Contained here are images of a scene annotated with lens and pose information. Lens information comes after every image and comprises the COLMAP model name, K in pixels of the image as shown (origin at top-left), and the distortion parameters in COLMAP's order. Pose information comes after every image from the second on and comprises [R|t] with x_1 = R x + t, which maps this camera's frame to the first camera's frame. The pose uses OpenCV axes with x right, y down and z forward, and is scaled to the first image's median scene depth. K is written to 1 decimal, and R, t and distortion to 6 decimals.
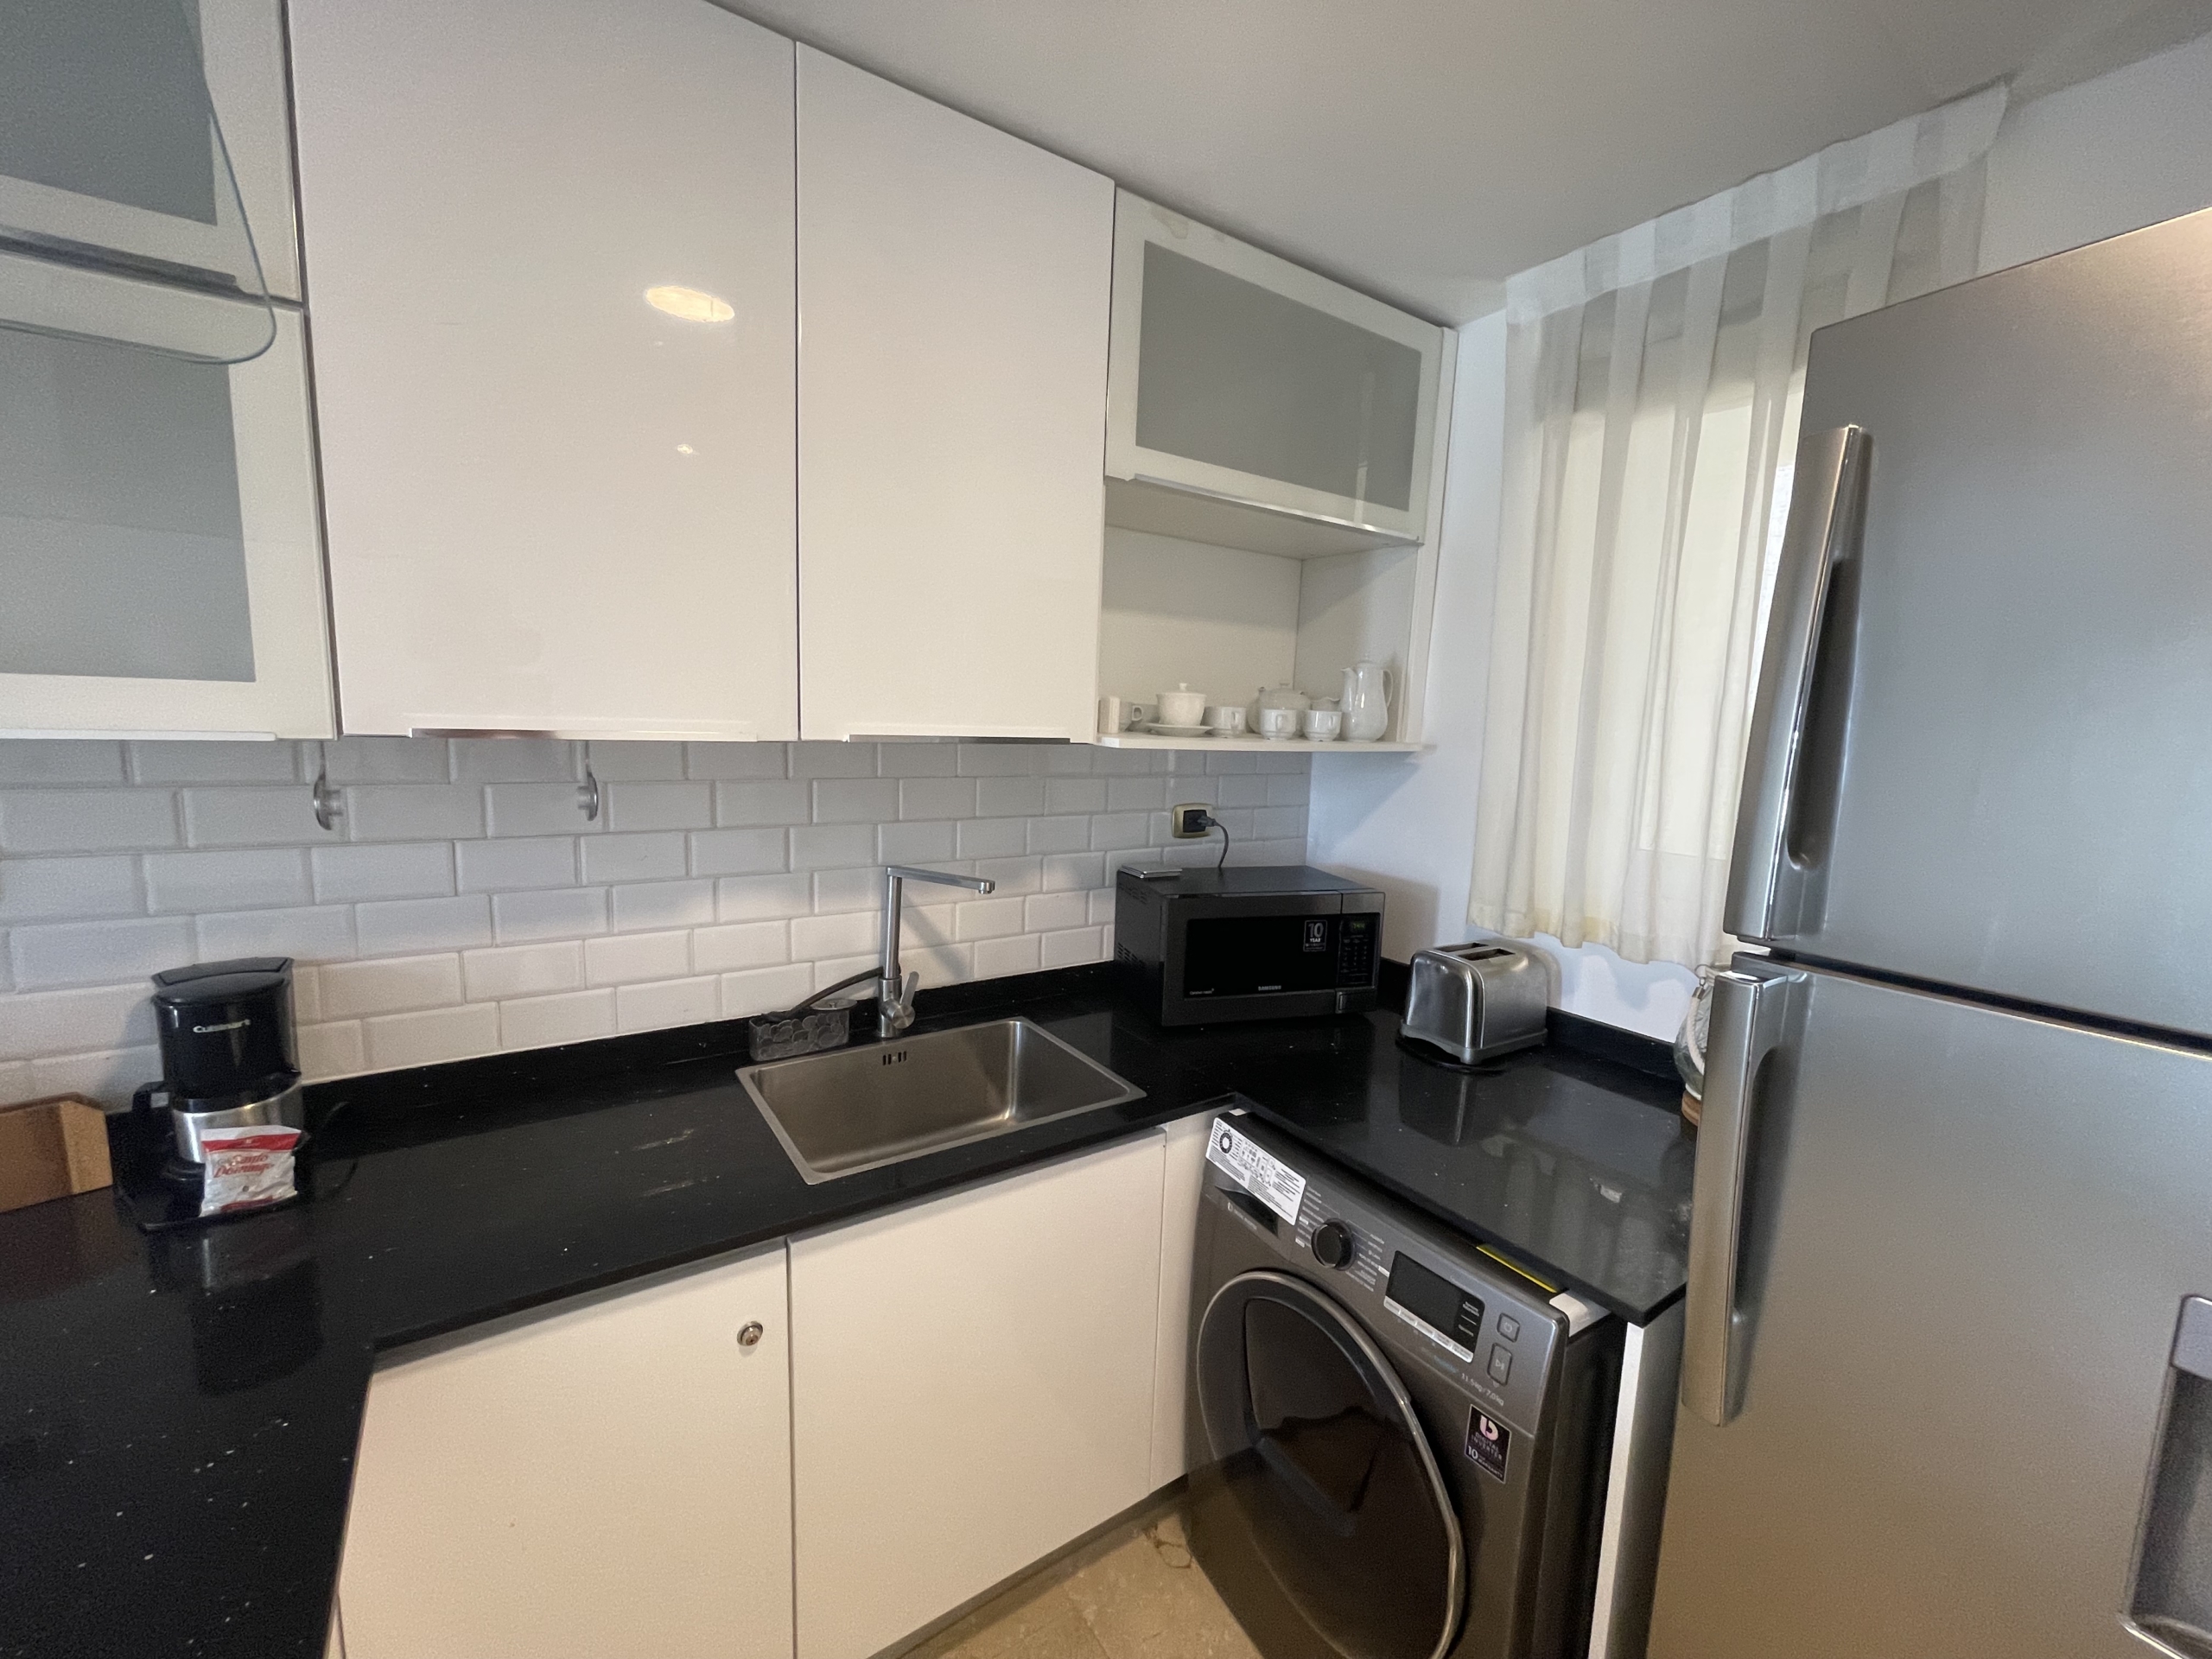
lens RADIAL K [[891.9, 0, 1106.4], [0, 891.9, 829.8], [0, 0, 1]] dist [-0.002142, 0.000056]
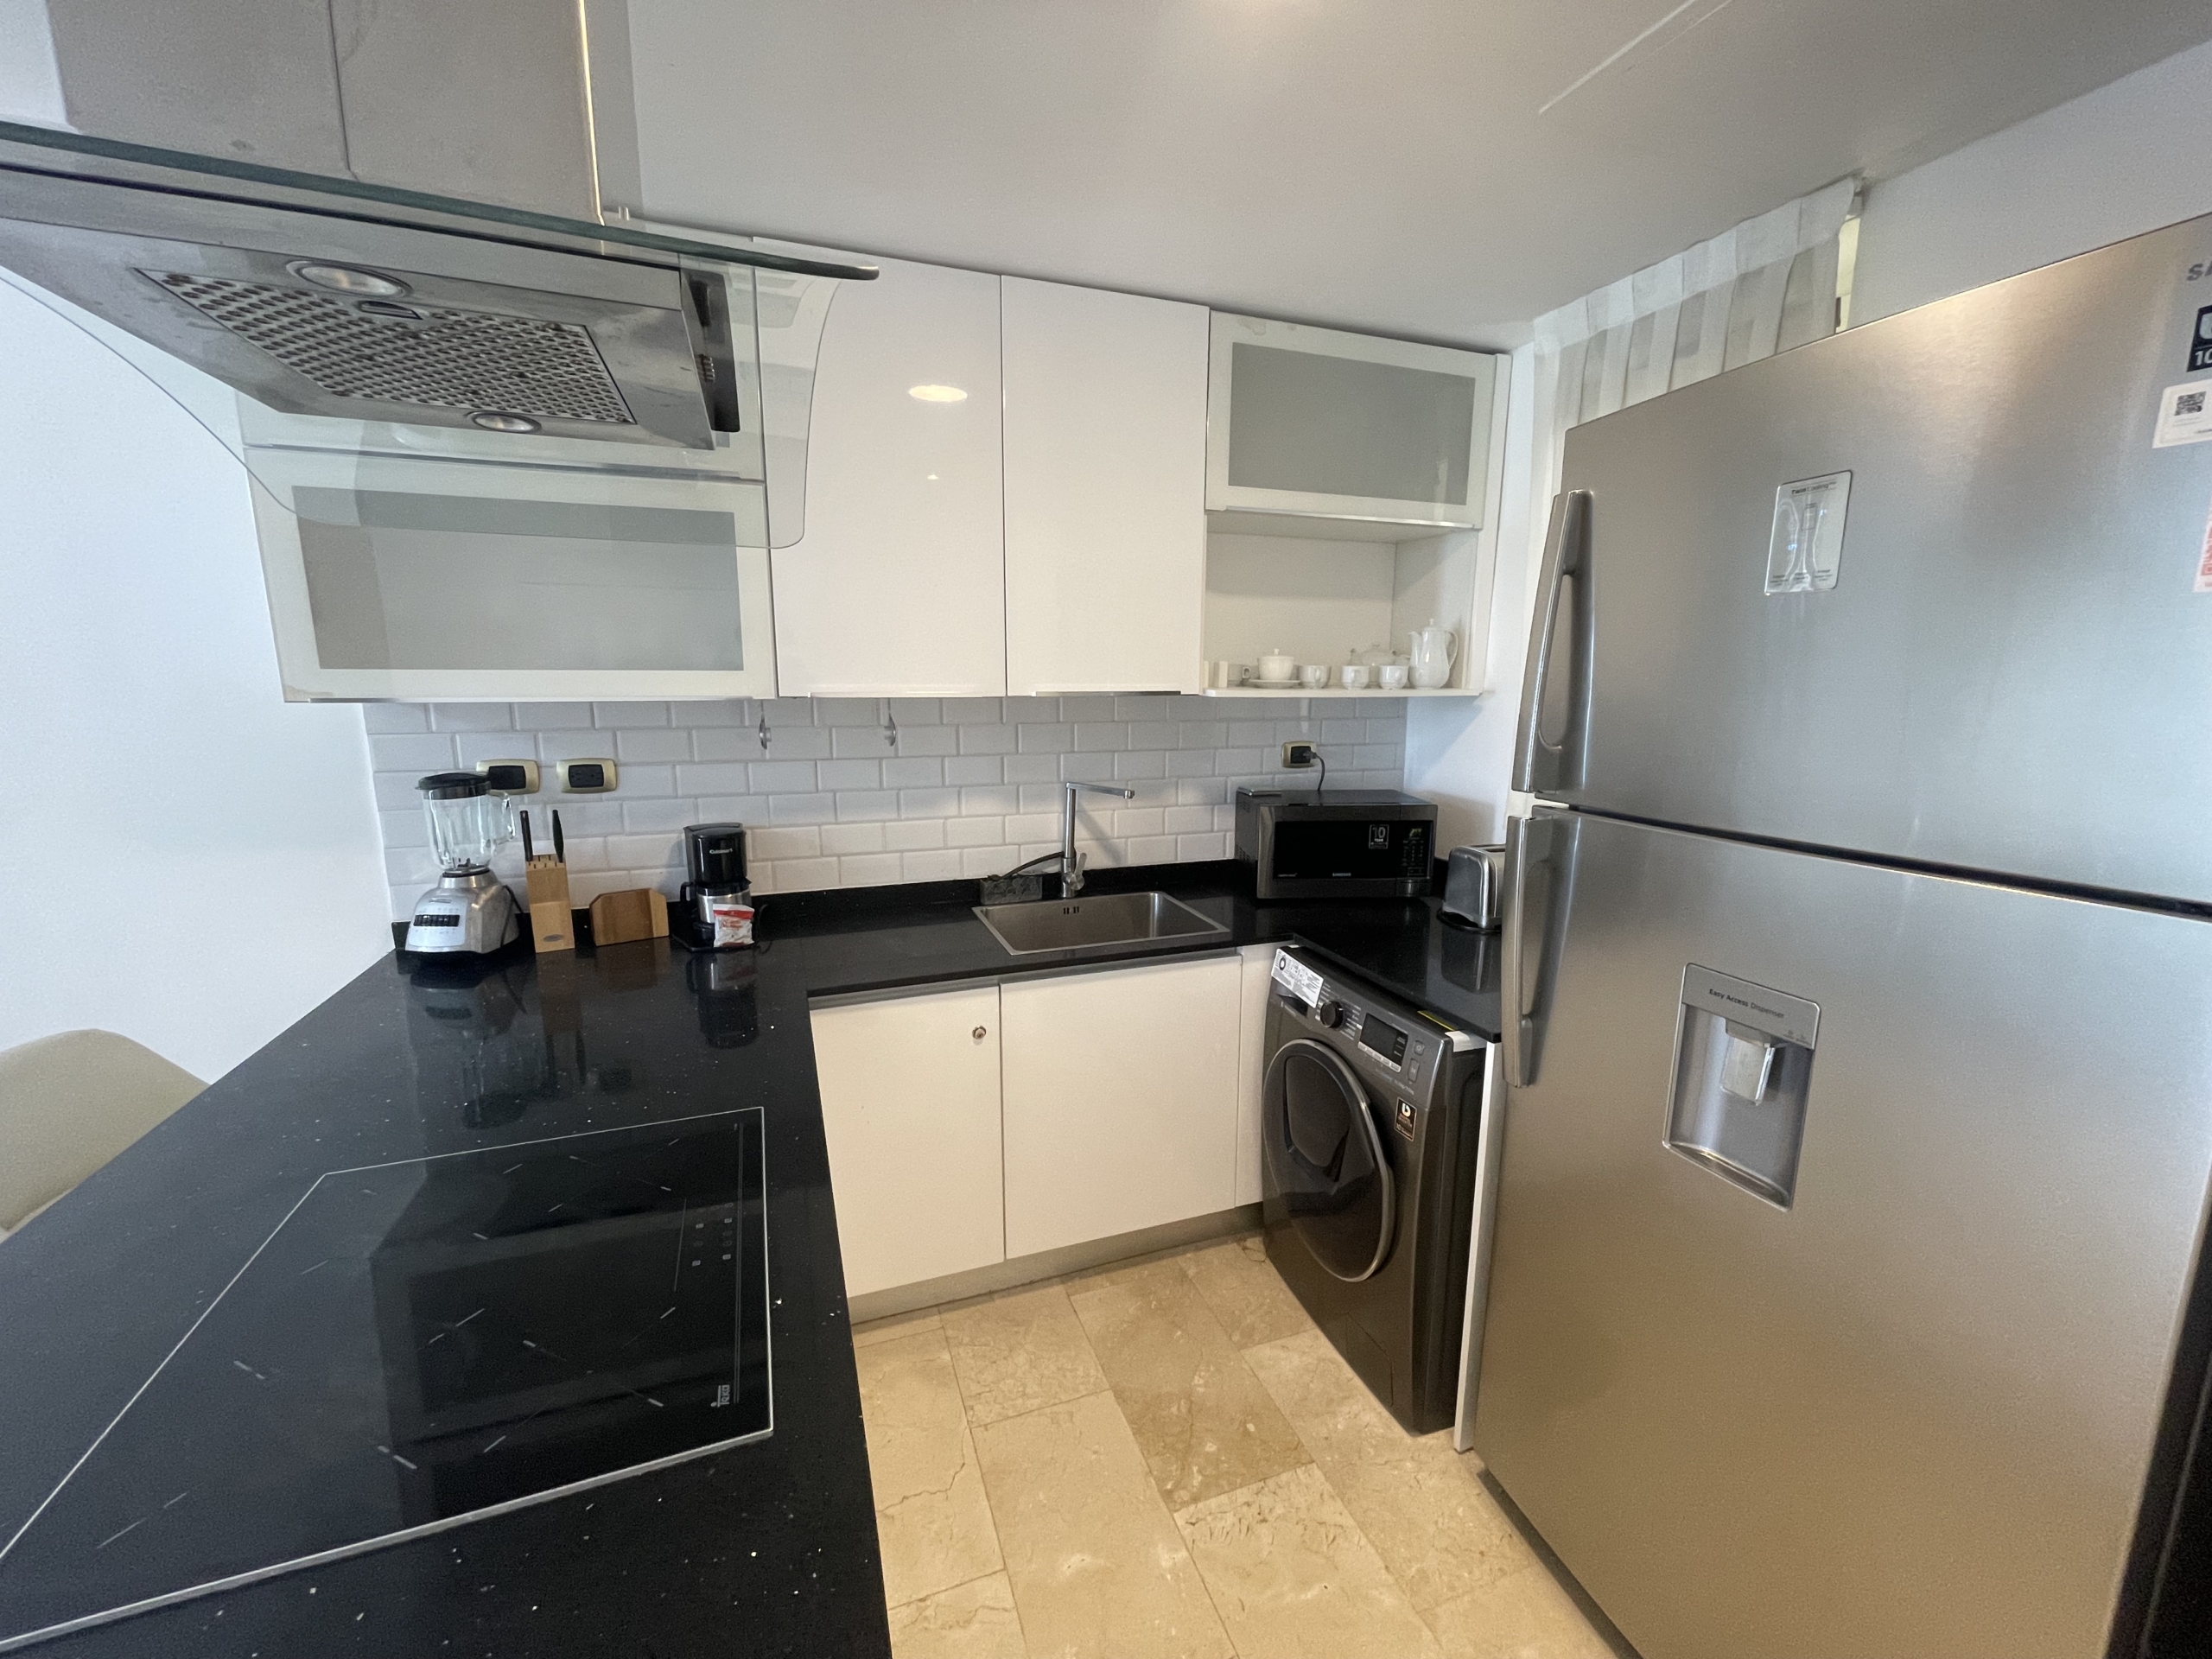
lens RADIAL K [[891.9, 0, 1106.4], [0, 891.9, 830.5], [0, 0, 1]] dist [-0.002142, 0.000056]
pose [[0.970181, 0.010290, -0.242163, 0.201761], [-0.000765, 0.999223, 0.039396, 0.071499], [0.242380, -0.038037, 0.969435, -0.478576]]
